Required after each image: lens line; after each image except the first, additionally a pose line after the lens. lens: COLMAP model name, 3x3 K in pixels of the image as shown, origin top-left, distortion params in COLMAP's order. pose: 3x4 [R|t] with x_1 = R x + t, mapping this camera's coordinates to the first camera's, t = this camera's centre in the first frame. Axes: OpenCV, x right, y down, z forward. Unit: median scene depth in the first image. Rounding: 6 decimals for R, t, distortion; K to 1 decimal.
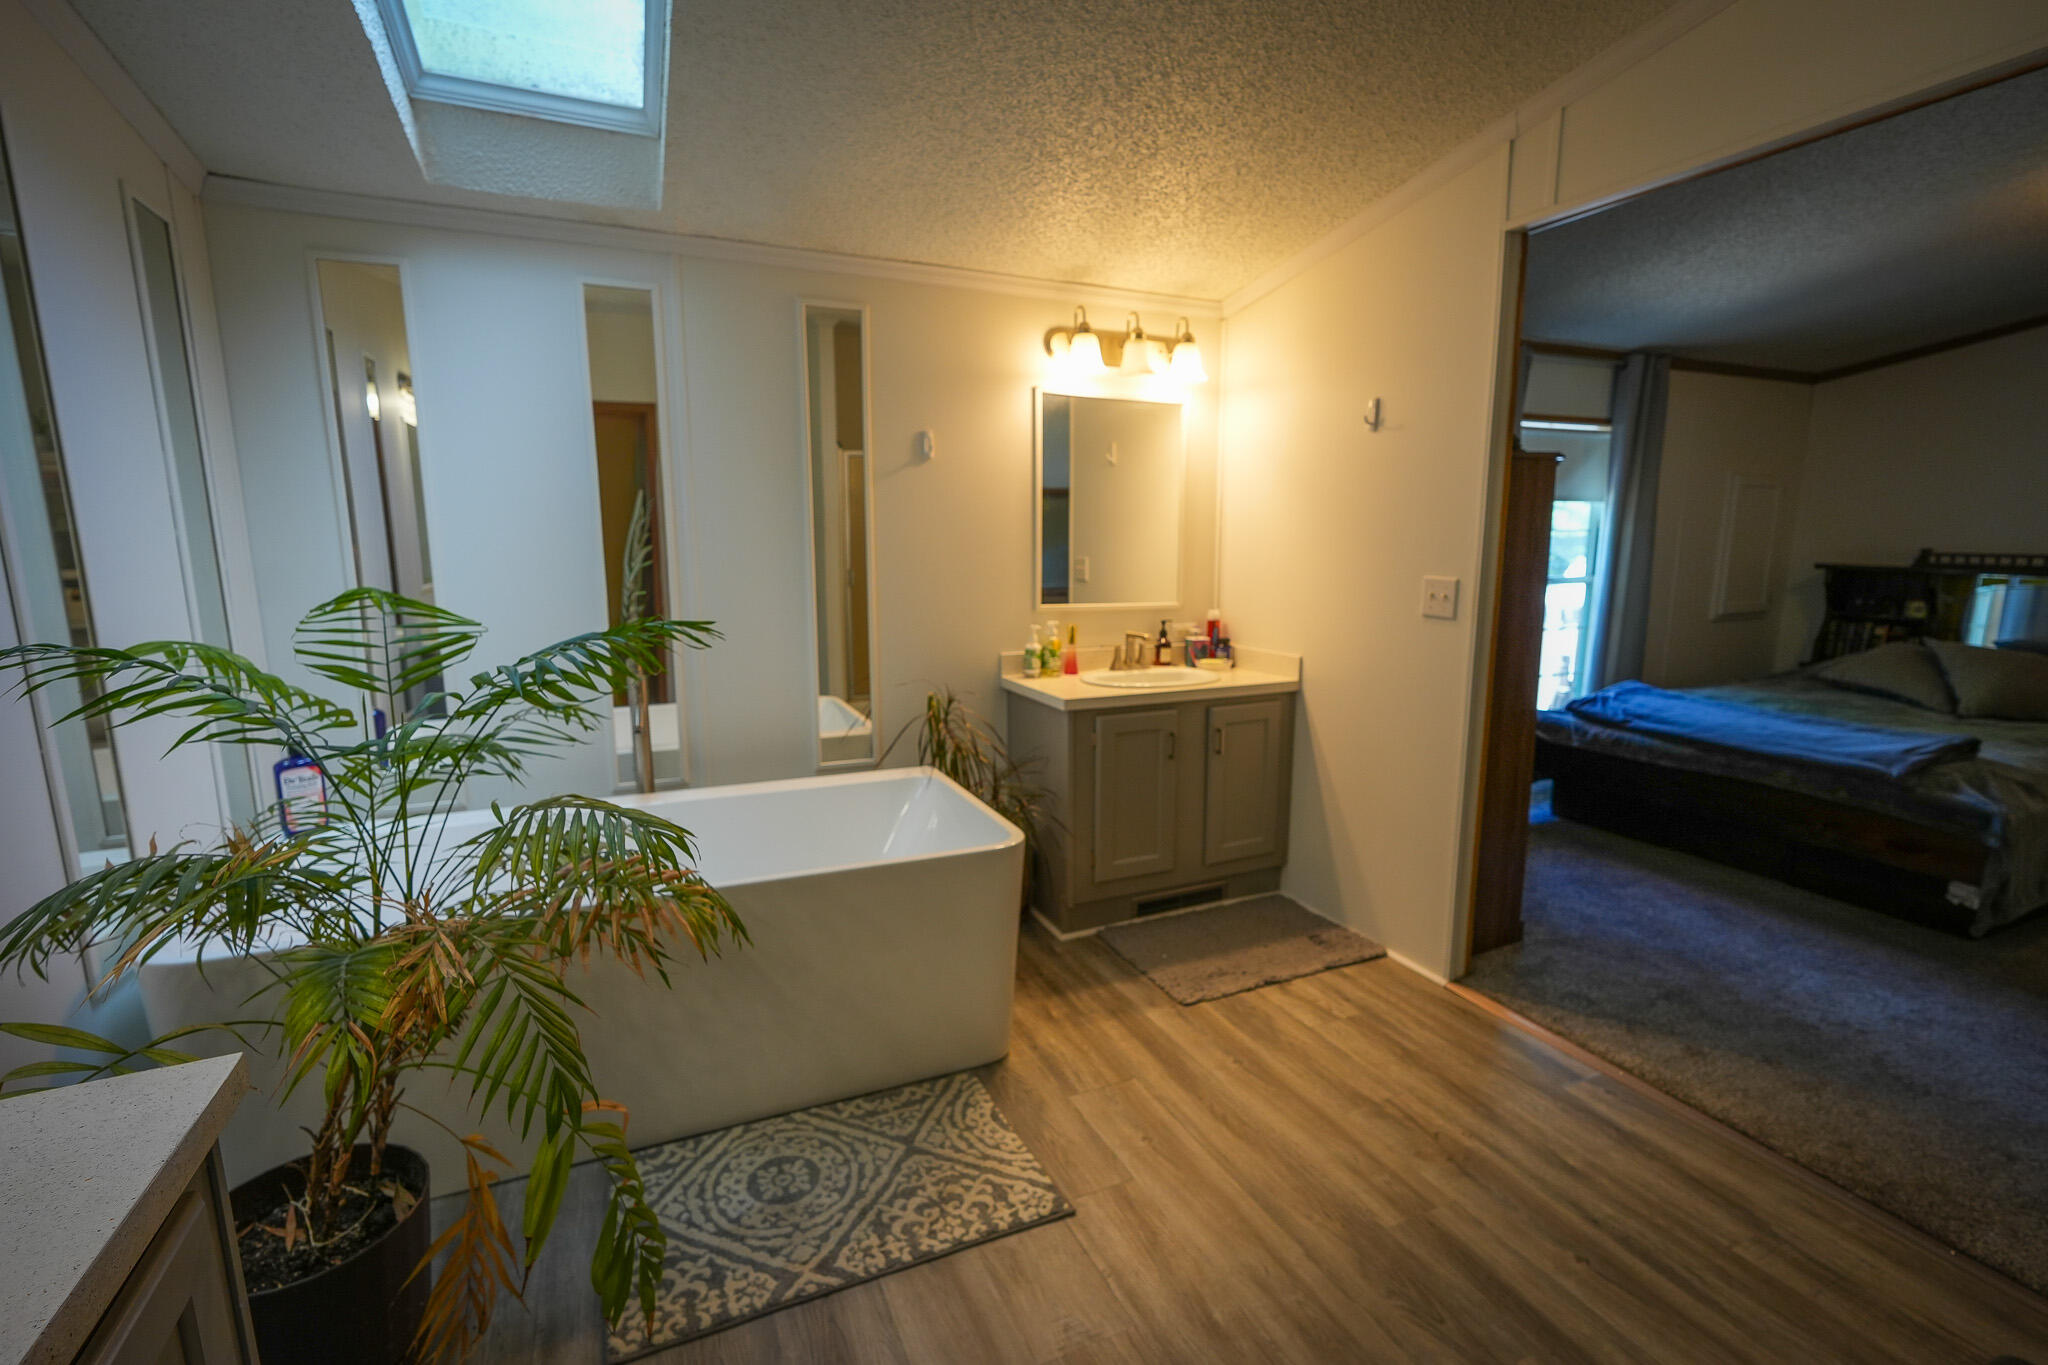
lens RADIAL K [[911.2, 0, 1024.0], [0, 911.2, 682.5], [0, 0, 1]] dist [-0.019814, 0.009163]
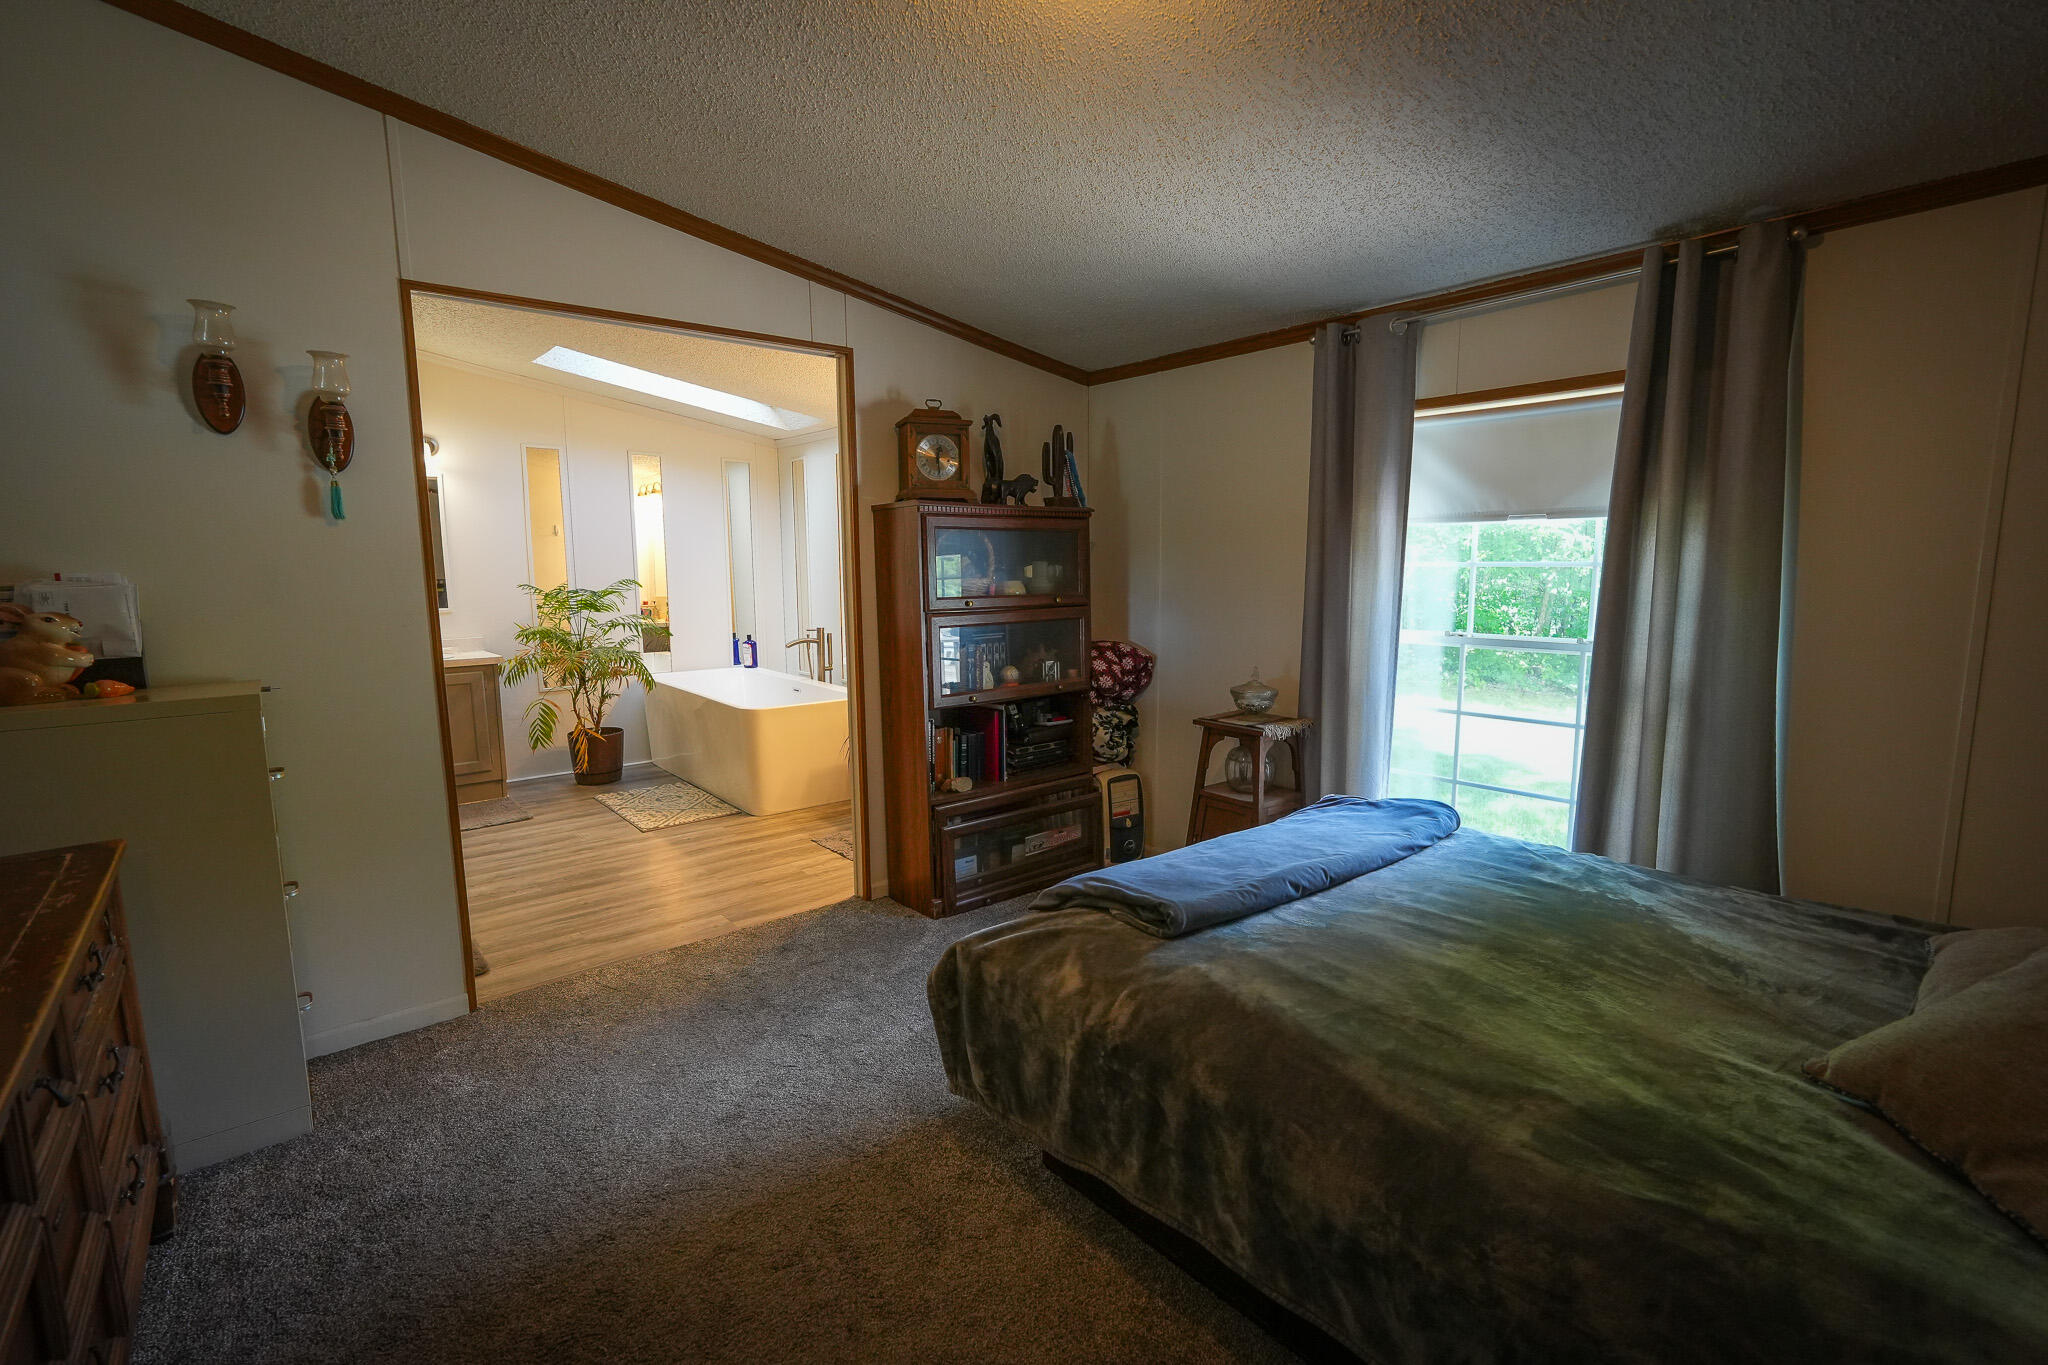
lens RADIAL K [[911.2, 0, 1024.0], [0, 911.2, 682.5], [0, 0, 1]] dist [-0.019814, 0.009163]
pose [[0.282979, 0.128842, -0.950433, 1.995600], [-0.160417, 0.983336, 0.085540, -0.156282], [0.945616, 0.128260, 0.298932, 0.879179]]
